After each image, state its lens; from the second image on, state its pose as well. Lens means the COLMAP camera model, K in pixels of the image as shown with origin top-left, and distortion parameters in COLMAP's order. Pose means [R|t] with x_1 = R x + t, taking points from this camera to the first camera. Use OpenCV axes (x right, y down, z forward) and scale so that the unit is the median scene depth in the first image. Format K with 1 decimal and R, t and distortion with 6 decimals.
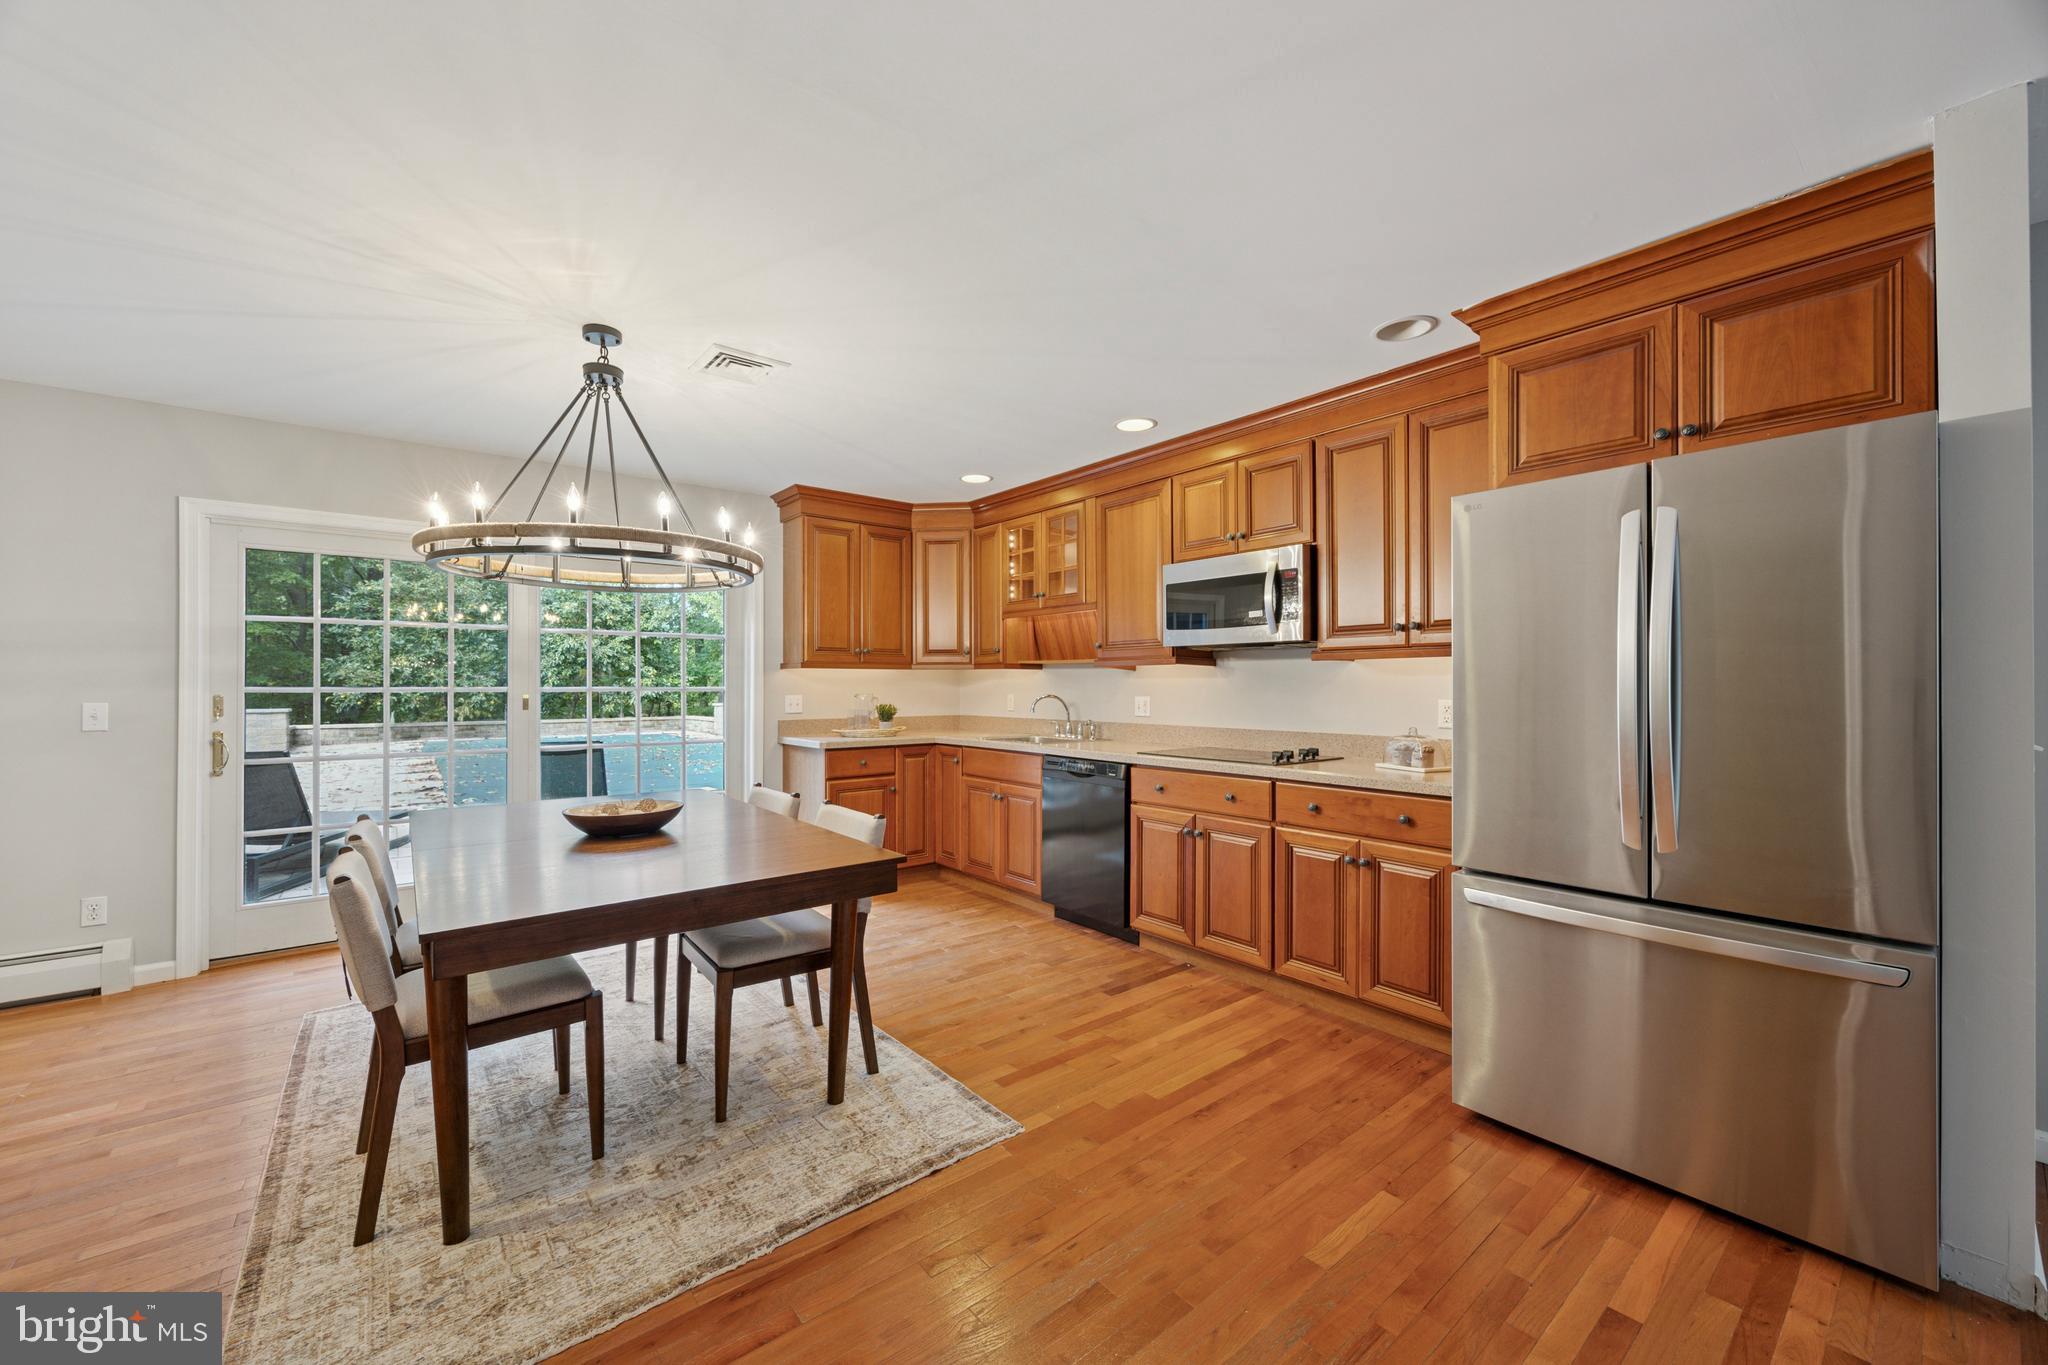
lens RADIAL K [[781.7, 0, 1017.9], [0, 781.7, 679.5], [0, 0, 1]] dist [-0.002960, 0.001018]
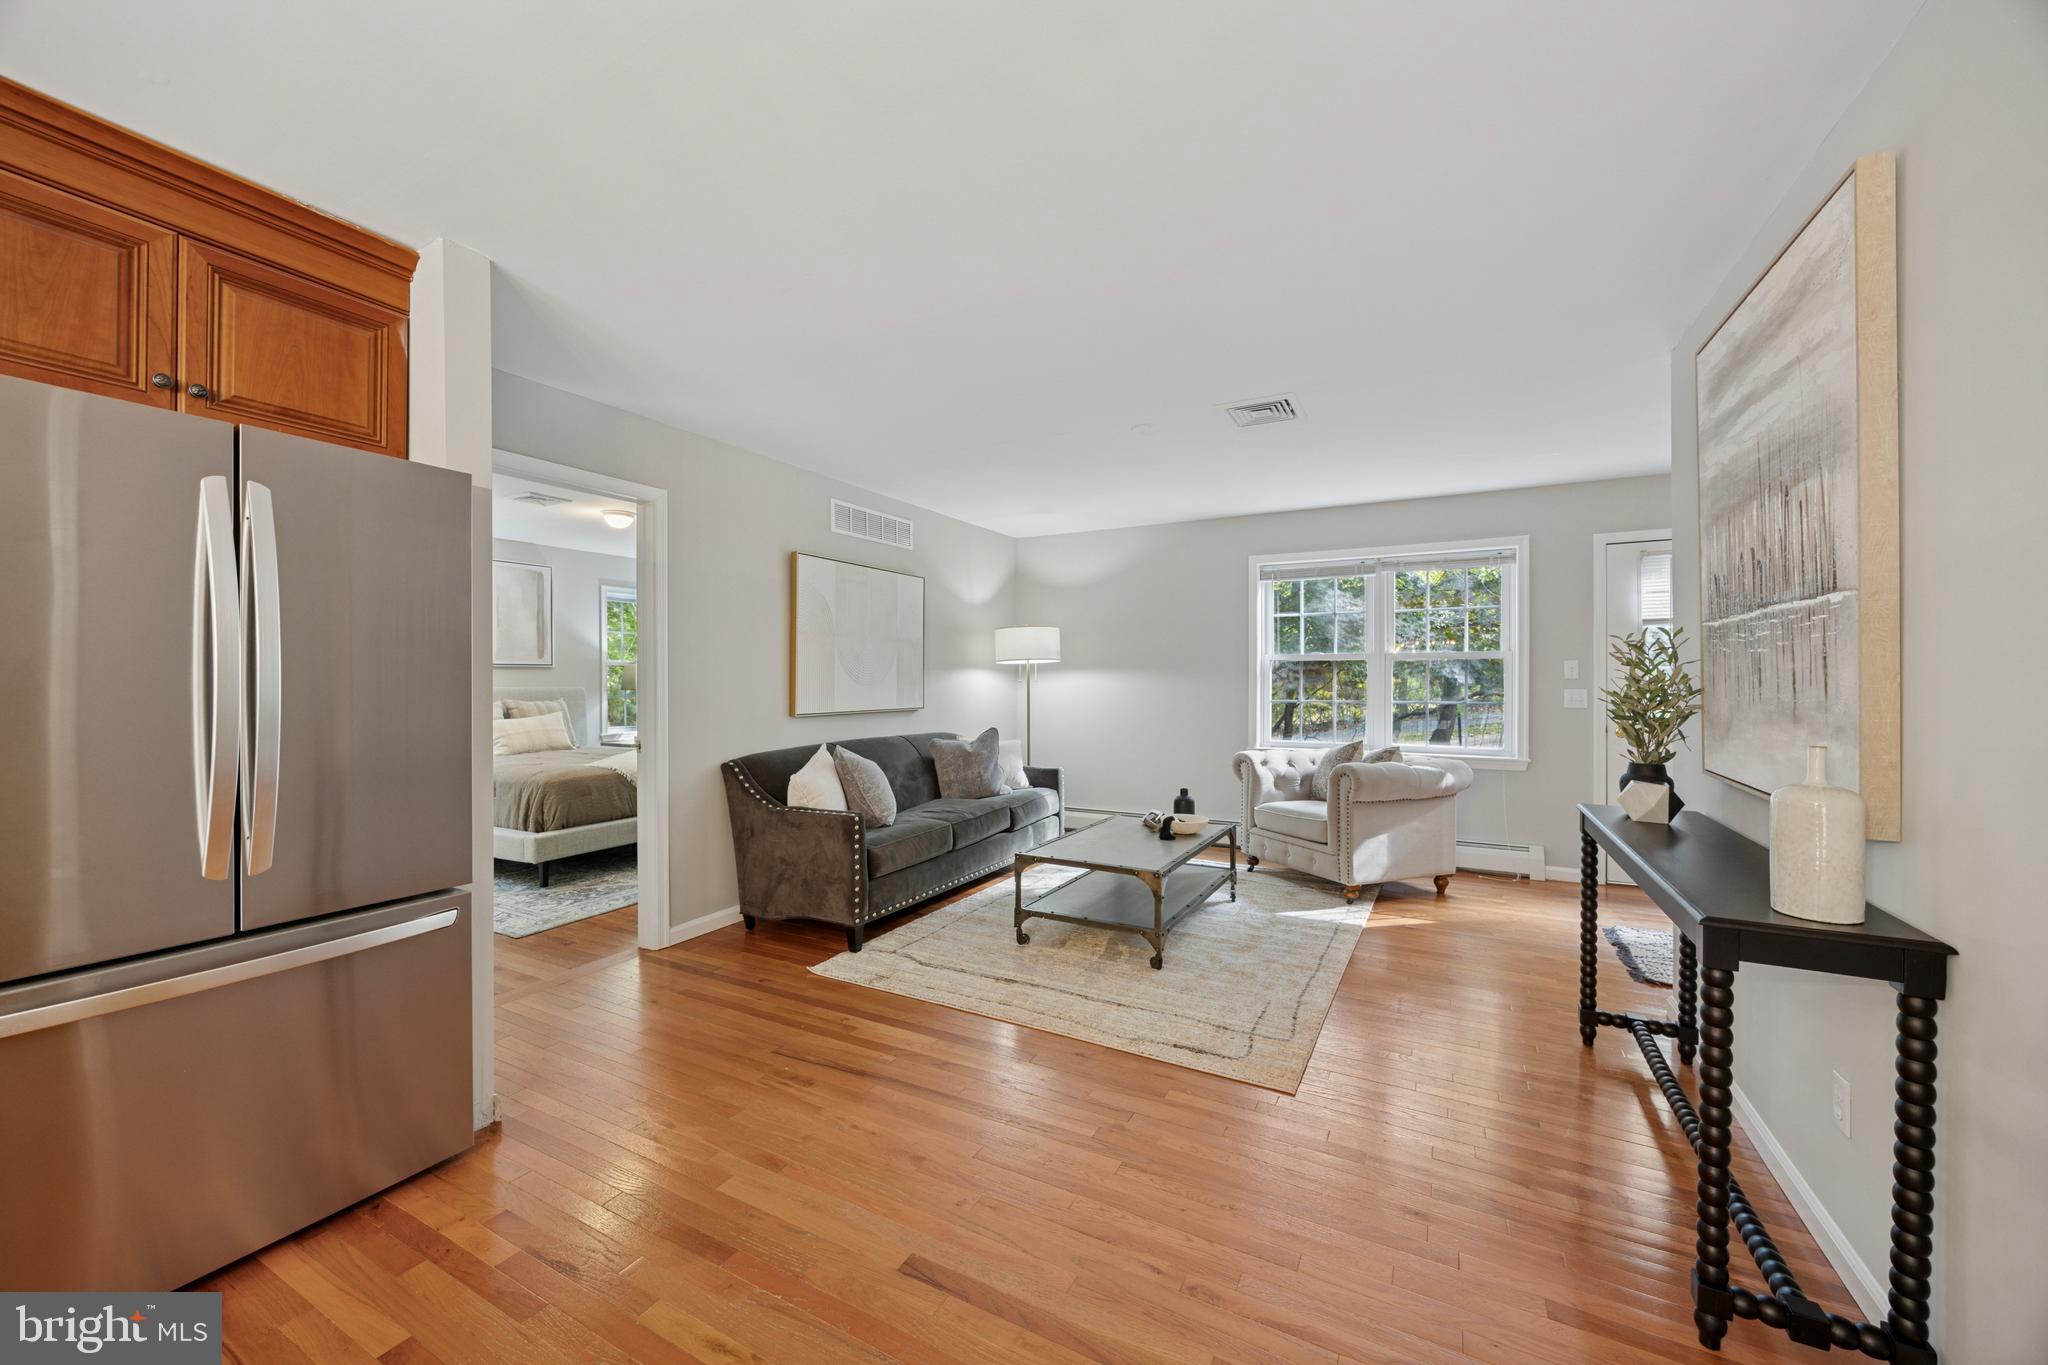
lens RADIAL K [[781.7, 0, 1014.4], [0, 781.7, 683.4], [0, 0, 1]] dist [-0.002960, 0.001018]
pose [[-0.383487, 0.000439, 0.923546, -0.310935], [-0.001936, 0.999997, -0.001279, 0.005452], [-0.923544, -0.002278, -0.383485, 0.536175]]
